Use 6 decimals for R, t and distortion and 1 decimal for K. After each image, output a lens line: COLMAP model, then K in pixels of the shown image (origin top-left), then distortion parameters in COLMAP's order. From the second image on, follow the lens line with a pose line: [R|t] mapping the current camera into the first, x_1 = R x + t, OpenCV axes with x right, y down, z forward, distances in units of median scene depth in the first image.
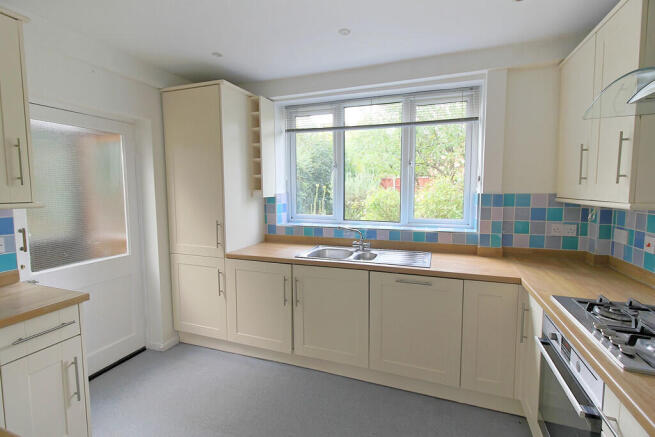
lens RADIAL K [[301.2, 0, 336.5], [0, 301.2, 211.7], [0, 0, 1]] dist [0.021755, -0.000040]
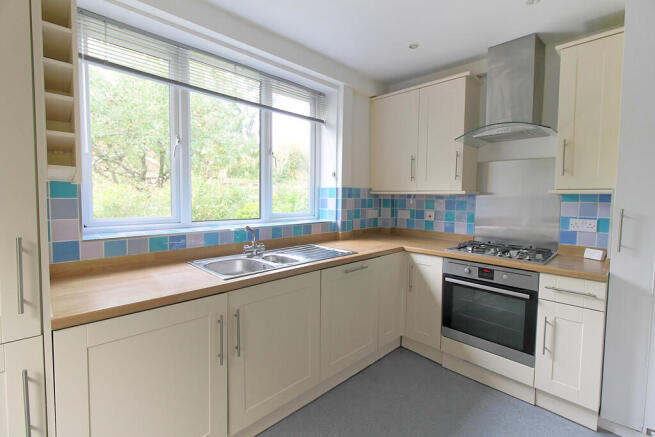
lens RADIAL K [[301.2, 0, 336.5], [0, 301.2, 211.7], [0, 0, 1]] dist [0.021755, -0.000040]
pose [[0.424686, -0.040928, 0.904415, -0.598712], [0.054337, 0.998329, 0.019663, 0.012401], [-0.903709, 0.040793, 0.426200, 0.530998]]
